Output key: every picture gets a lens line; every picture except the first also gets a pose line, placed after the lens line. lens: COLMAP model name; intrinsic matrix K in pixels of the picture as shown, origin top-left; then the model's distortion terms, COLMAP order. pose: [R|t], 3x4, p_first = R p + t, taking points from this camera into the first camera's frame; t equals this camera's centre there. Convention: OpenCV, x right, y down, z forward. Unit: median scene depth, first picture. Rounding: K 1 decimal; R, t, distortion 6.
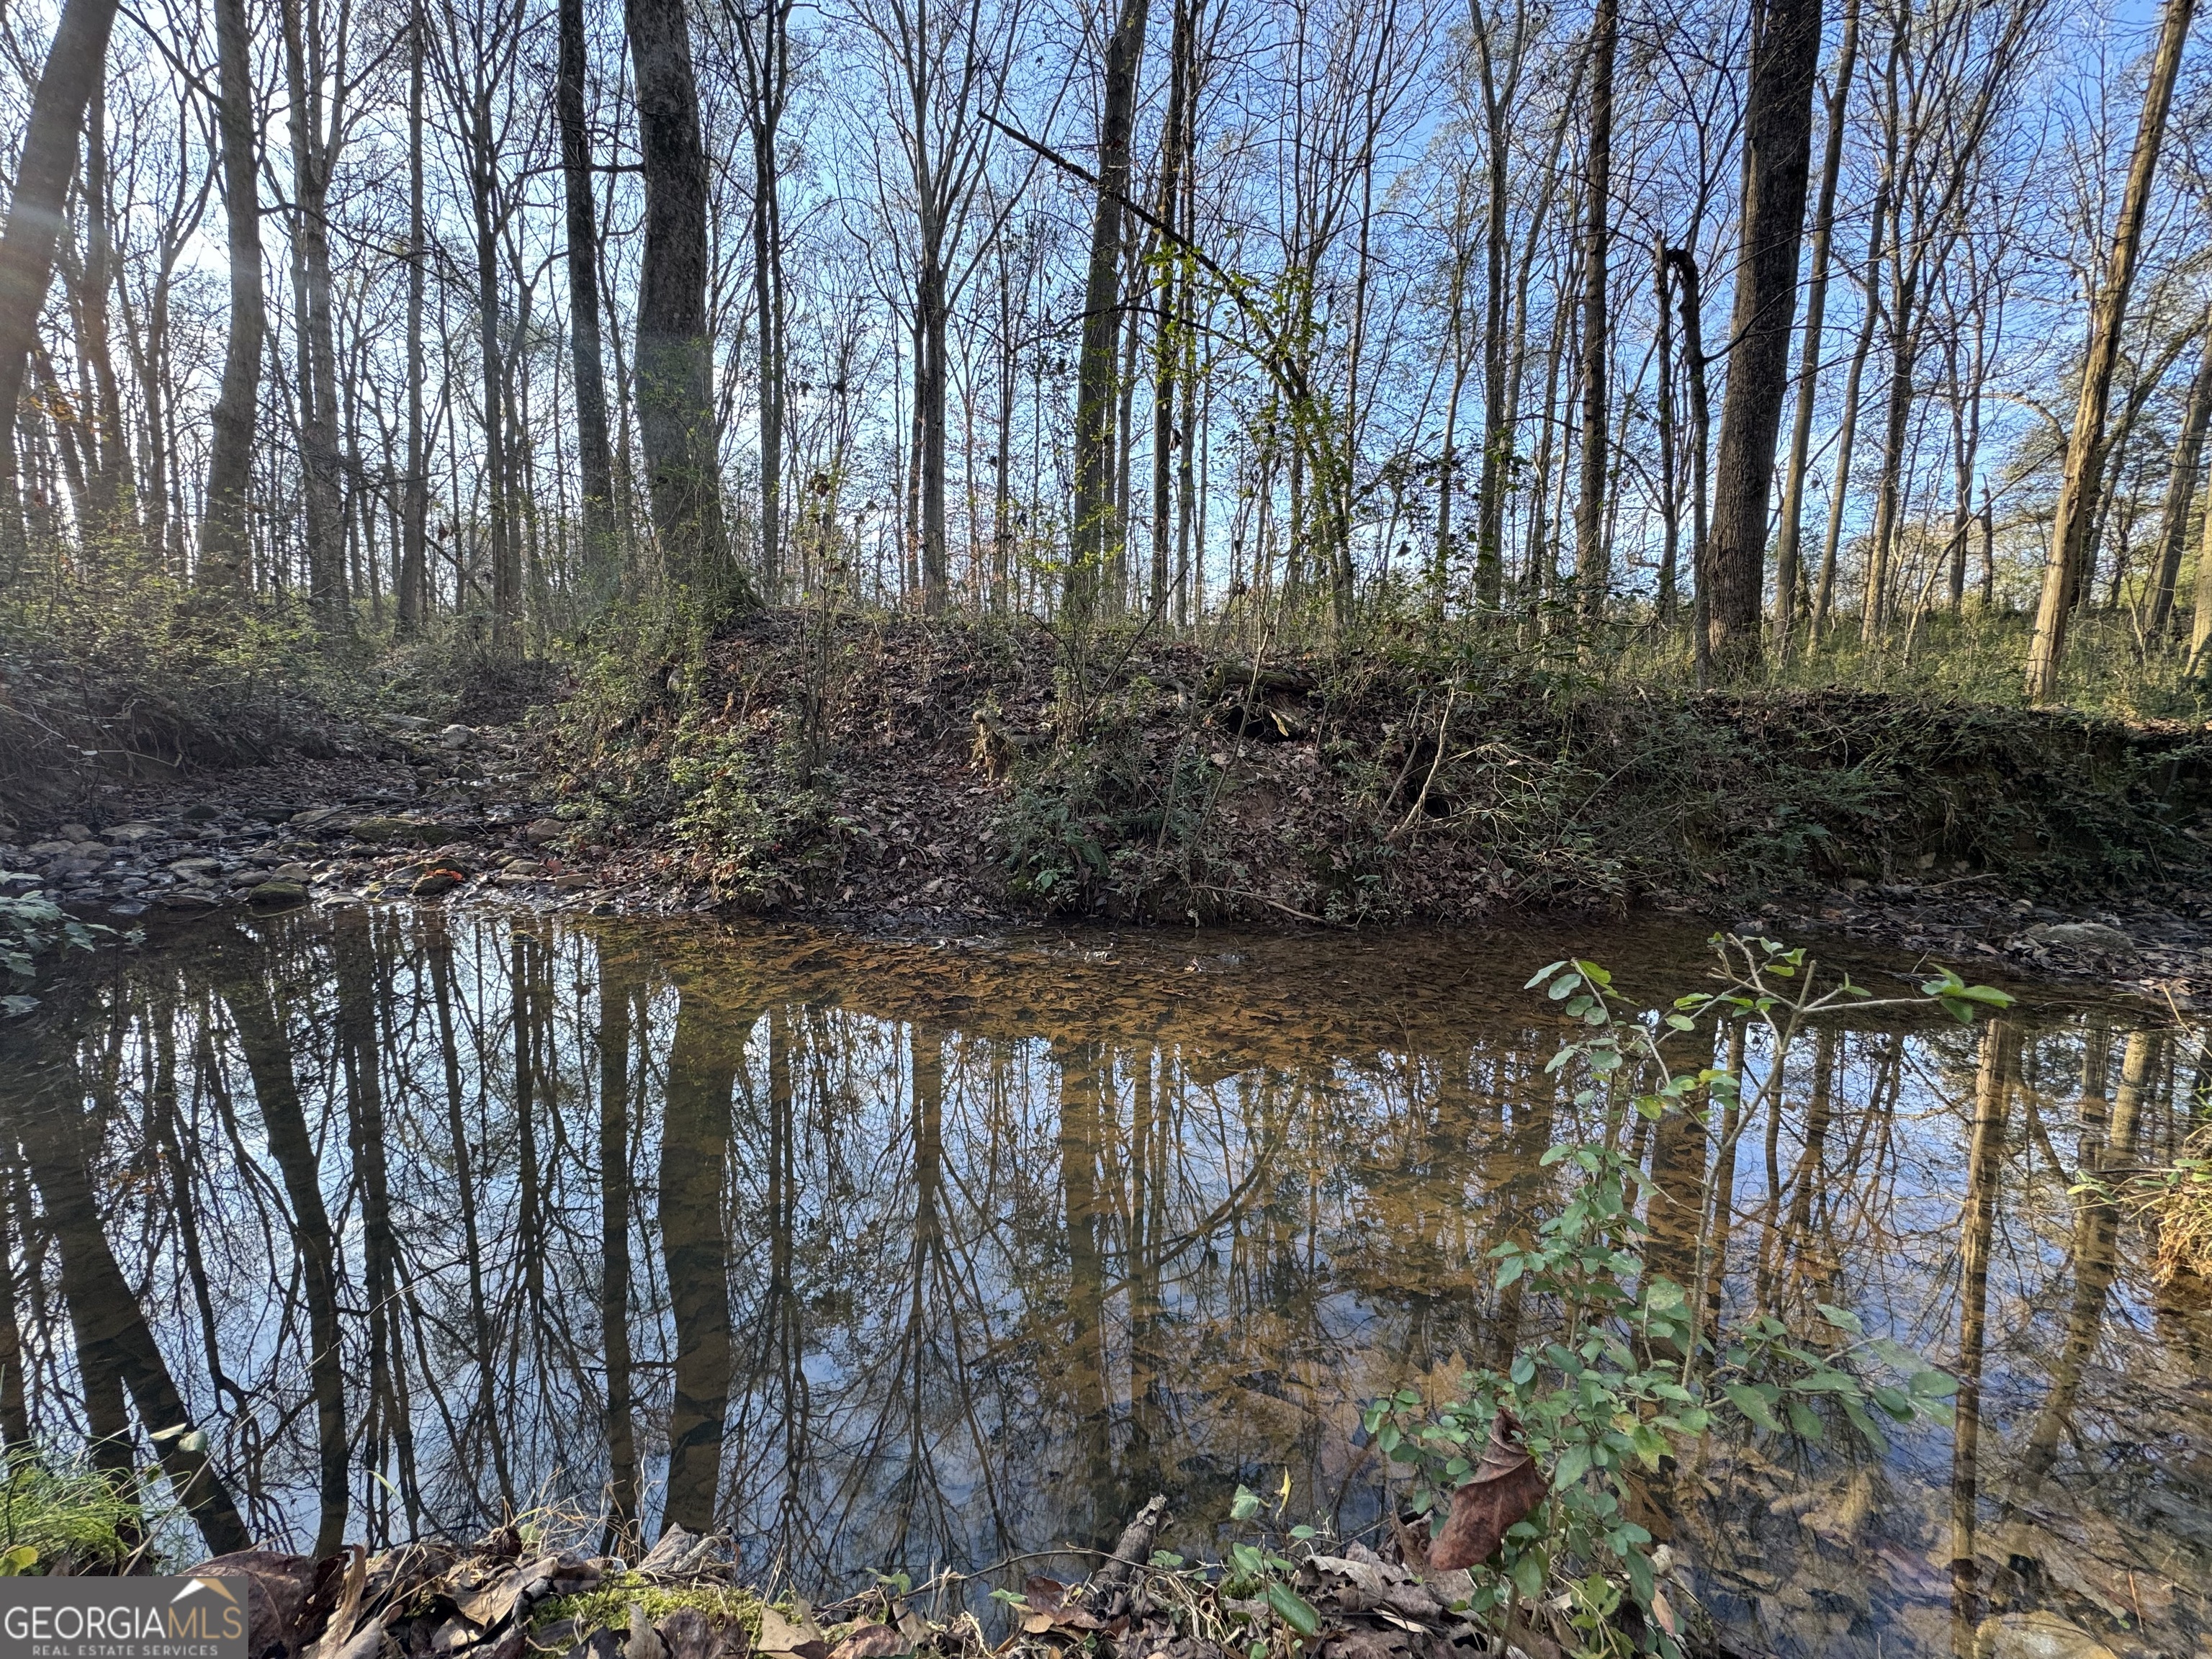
lens RADIAL K [[893.4, 0, 1106.0], [0, 893.4, 829.5], [0, 0, 1]] dist [-0.000292, -0.000159]
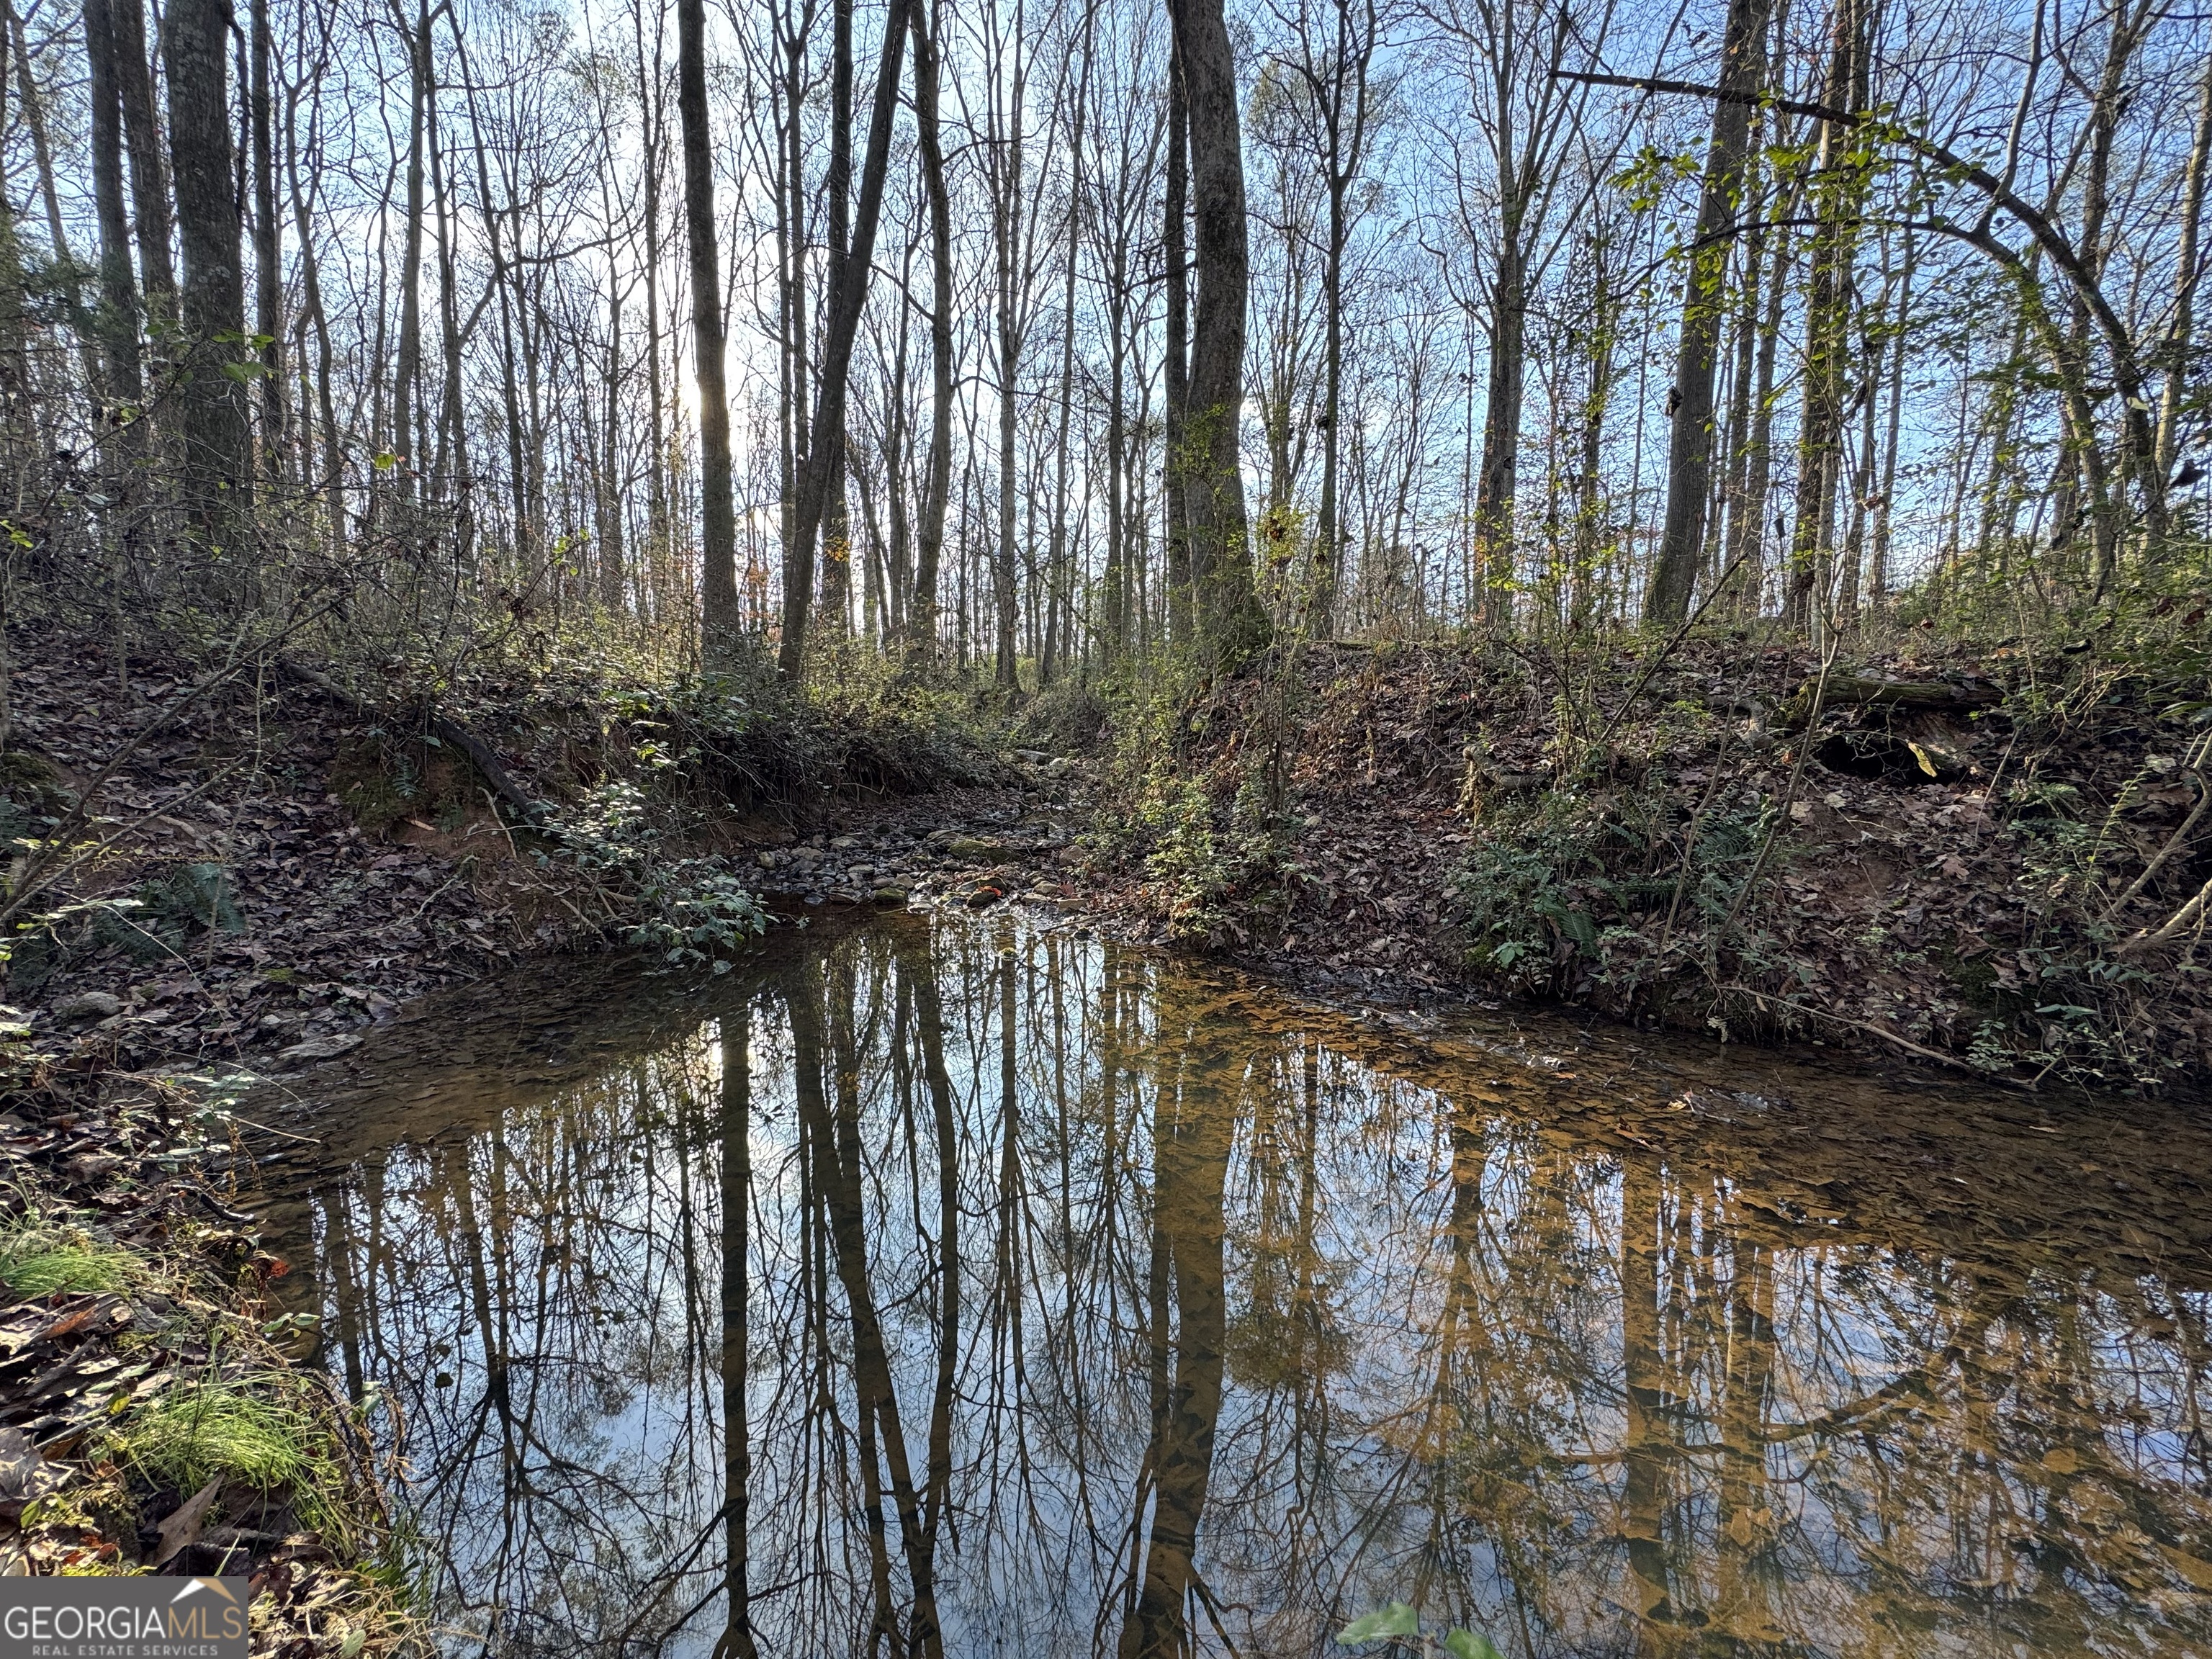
lens RADIAL K [[886.5, 0, 1106.0], [0, 886.5, 829.5], [0, 0, 1]] dist [-0.002864, -0.000528]
pose [[0.809375, 0.036764, -0.586140, 0.088577], [-0.048494, 0.998814, -0.004315, -0.030648], [0.585286, 0.031917, 0.810198, 0.082511]]
